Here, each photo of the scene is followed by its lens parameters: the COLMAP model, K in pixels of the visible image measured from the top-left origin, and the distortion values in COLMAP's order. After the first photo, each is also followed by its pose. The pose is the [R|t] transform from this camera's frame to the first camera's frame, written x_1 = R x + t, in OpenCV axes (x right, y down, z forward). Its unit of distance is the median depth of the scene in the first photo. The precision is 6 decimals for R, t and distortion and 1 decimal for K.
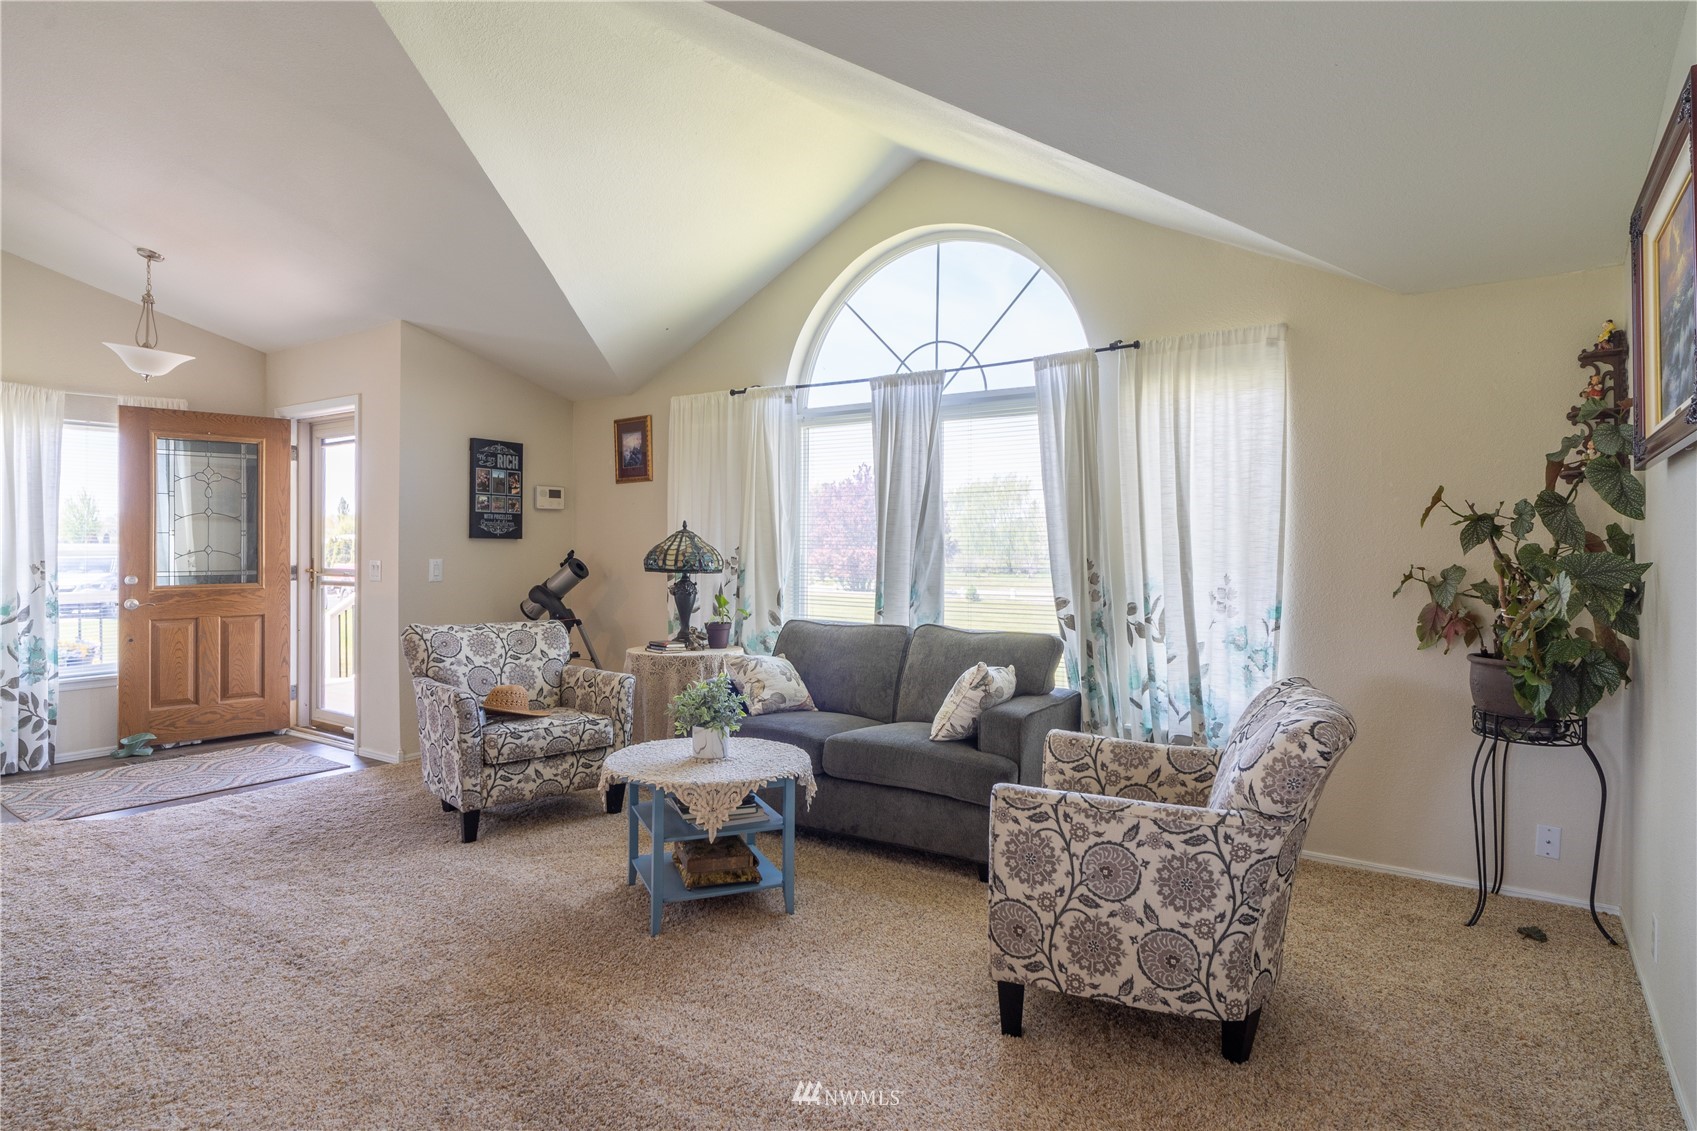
lens RADIAL K [[936.9, 0, 832.8], [0, 936.9, 552.6], [0, 0, 1]] dist [-0.001967, -0.000376]
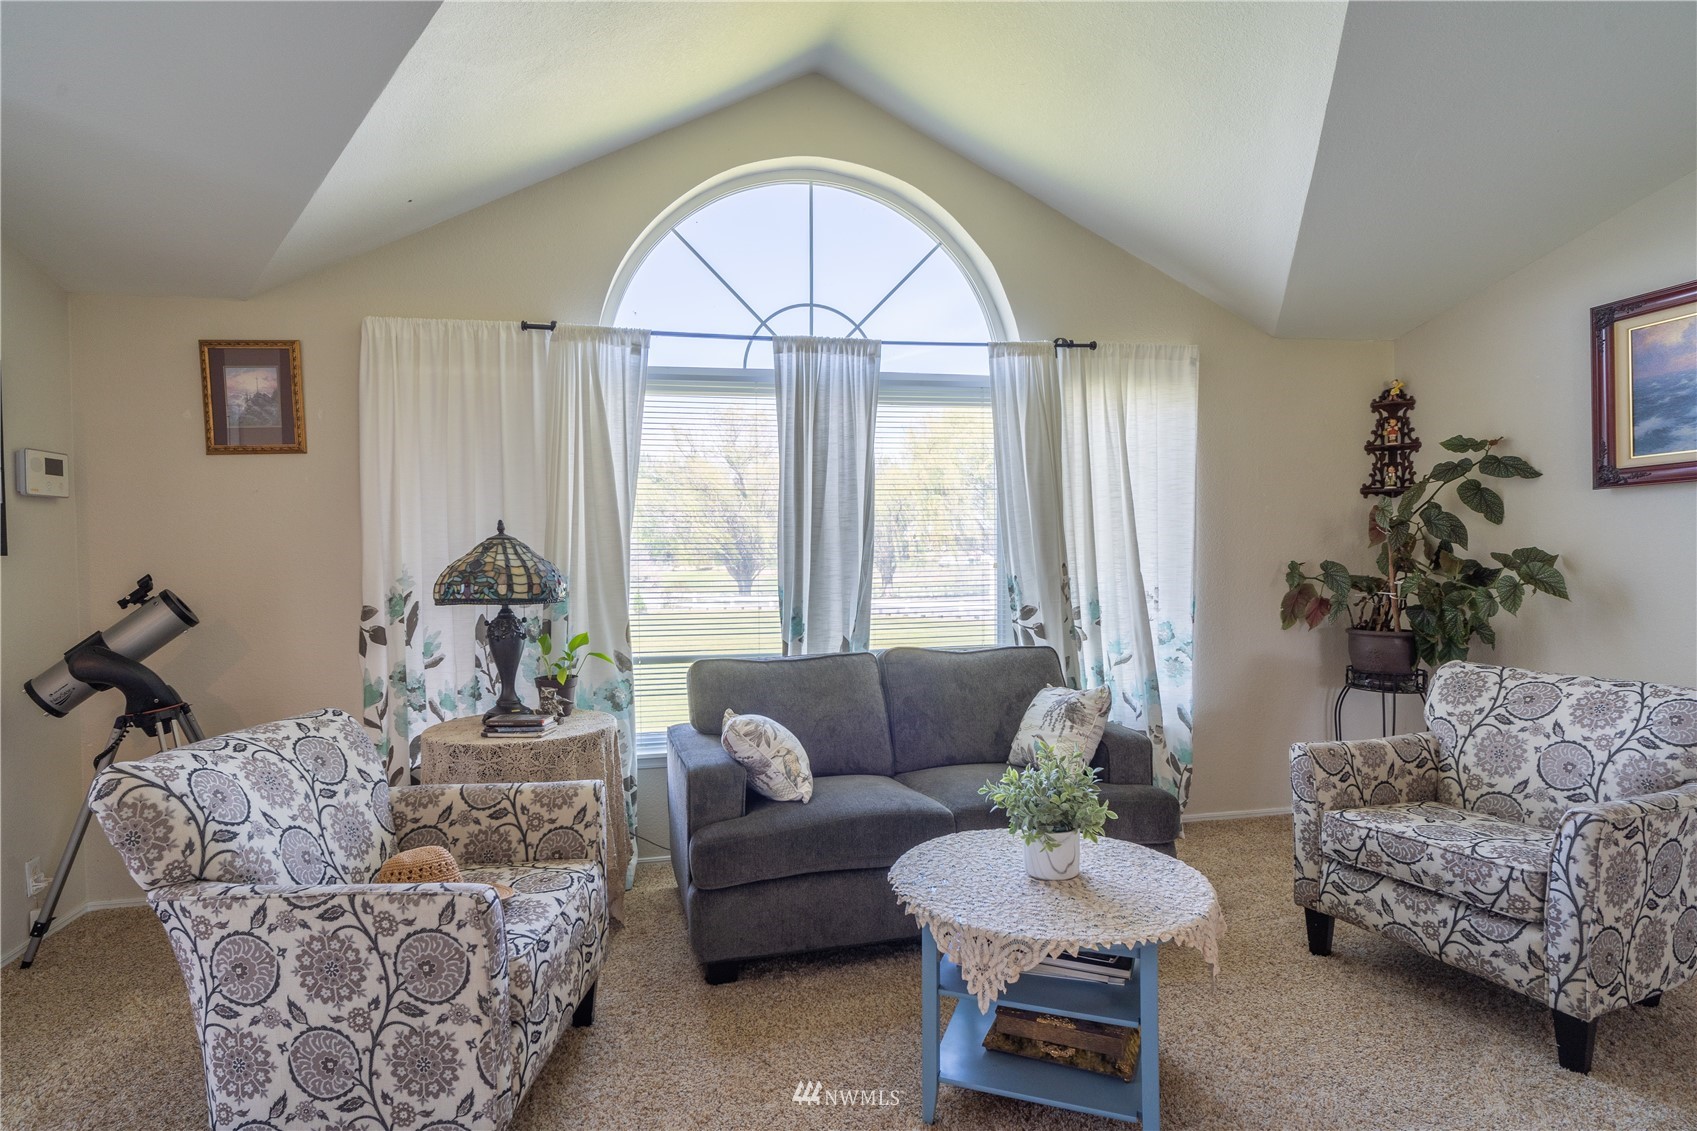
lens RADIAL K [[897.9, 0, 794.4], [0, 897.9, 577.4], [0, 0, 1]] dist [-0.002356, -0.000638]
pose [[0.688999, -0.036924, 0.723821, -0.595039], [0.021057, 0.999300, 0.030933, -0.013533], [-0.724456, -0.006071, 0.689294, 0.580471]]
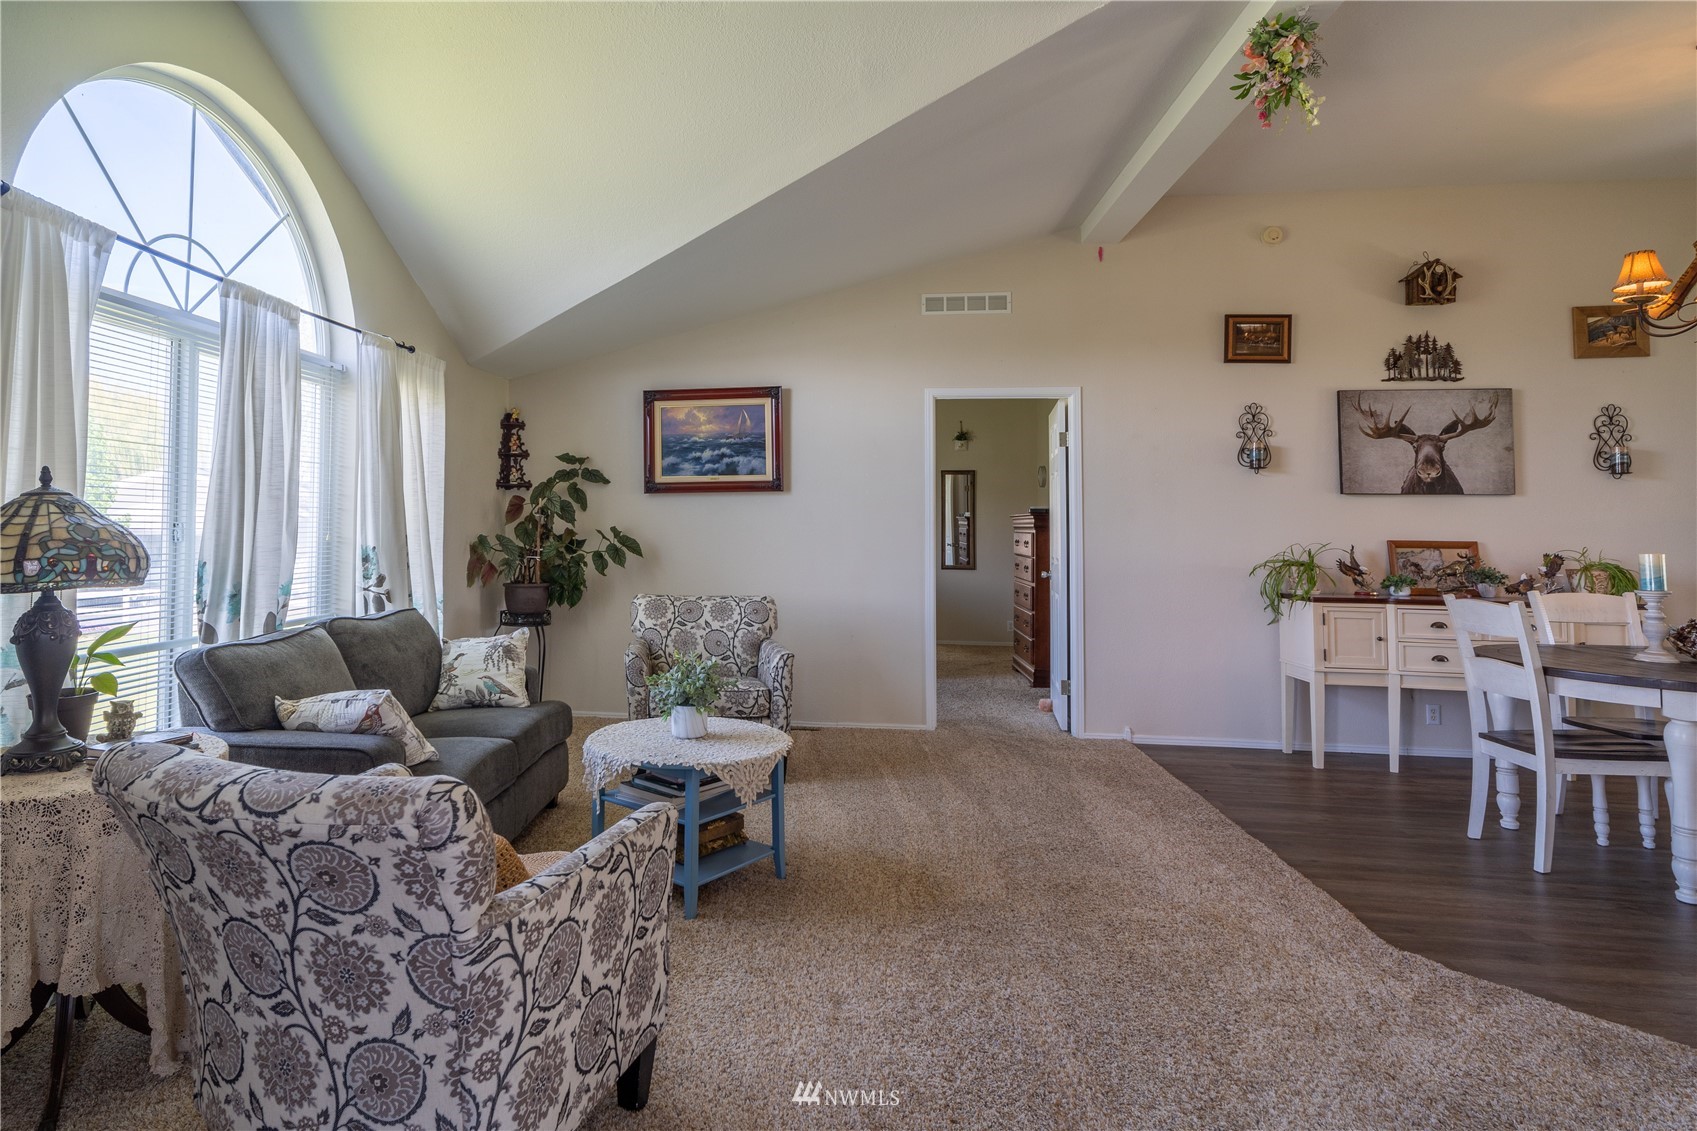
lens RADIAL K [[903.6, 0, 728.9], [0, 903.6, 481.8], [0, 0, 1]] dist [-0.000382, 0.000175]
pose [[-0.445432, 0.033587, 0.894685, -0.855741], [-0.003163, 0.999231, -0.039086, -0.015925], [-0.895310, -0.020240, -0.444983, 1.151557]]
